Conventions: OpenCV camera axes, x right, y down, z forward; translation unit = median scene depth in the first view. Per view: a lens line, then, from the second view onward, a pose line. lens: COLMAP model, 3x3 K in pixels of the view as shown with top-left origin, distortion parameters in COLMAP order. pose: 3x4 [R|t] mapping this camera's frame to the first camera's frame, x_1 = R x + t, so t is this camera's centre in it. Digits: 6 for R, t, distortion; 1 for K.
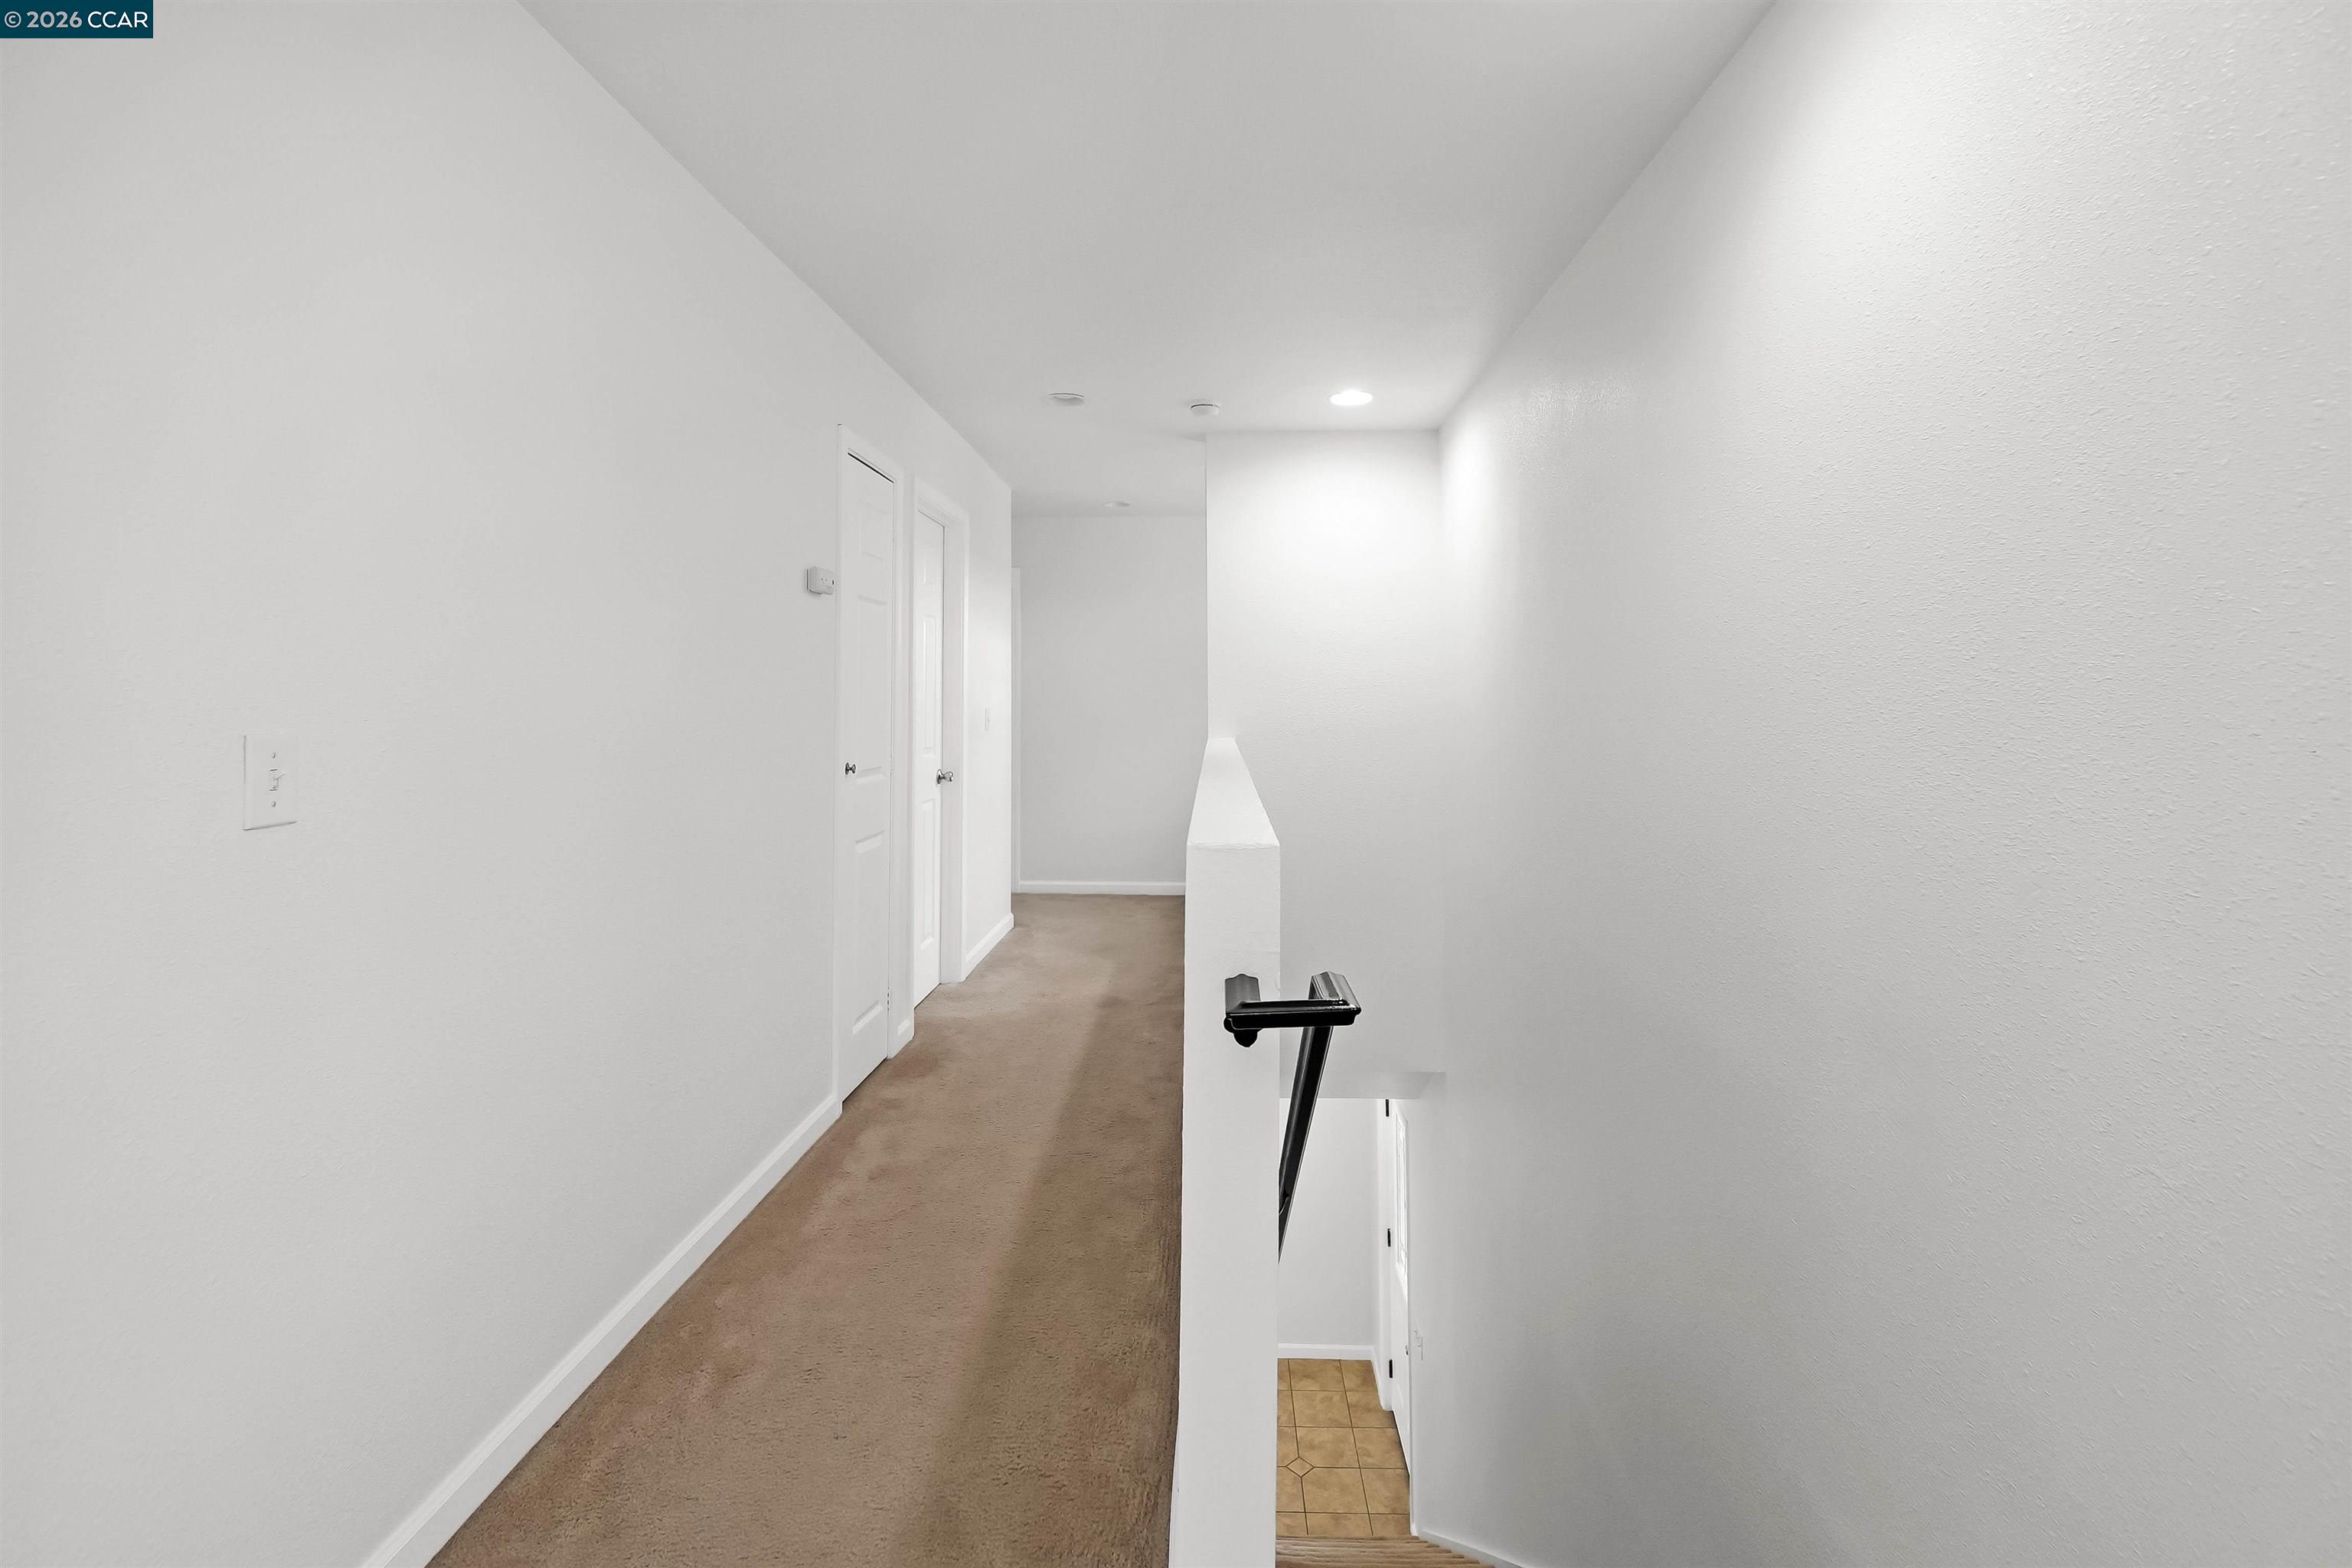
lens RADIAL K [[1085.9, 0, 1178.1], [0, 1085.9, 648.3], [0, 0, 1]] dist [0.001461, 0.000352]
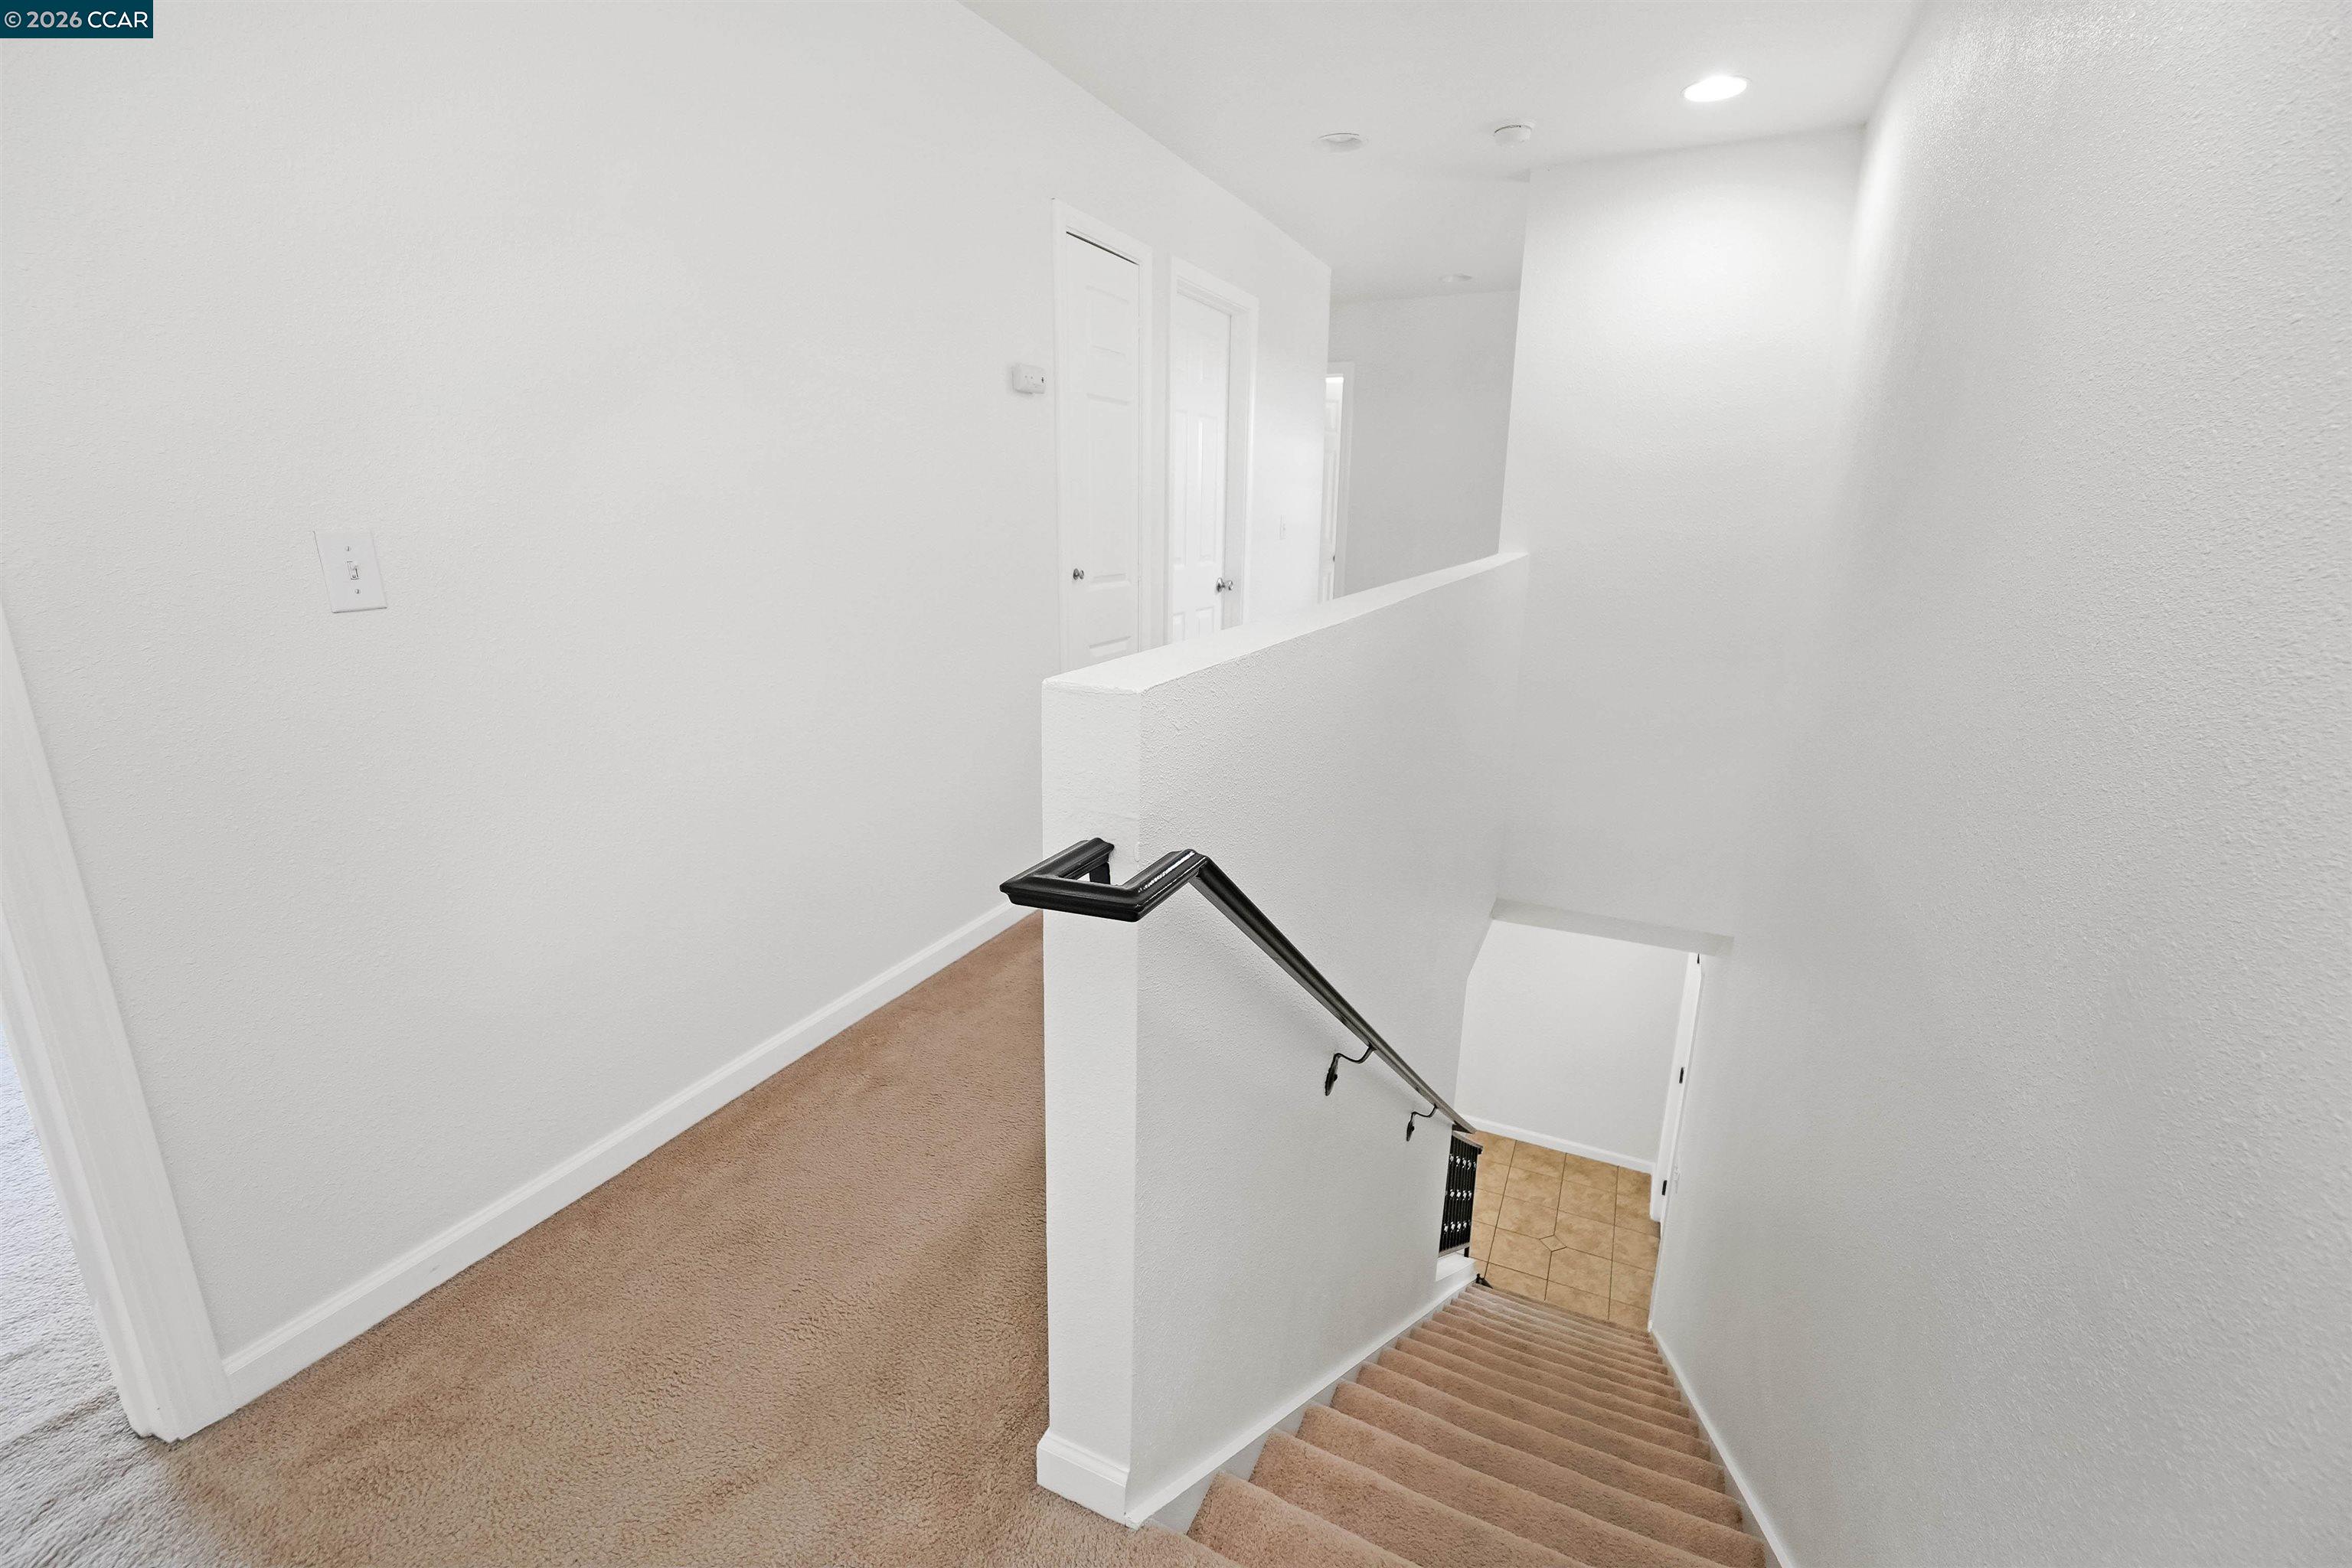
lens RADIAL K [[1023.3, 0, 1179.5], [0, 1023.3, 772.9], [0, 0, 1]] dist [0.001084, 0.000217]
pose [[0.917488, 0.107403, -0.382988, 0.127186], [0.010724, 0.955827, 0.293735, 0.005248], [0.397618, -0.273606, 0.875808, 0.103628]]
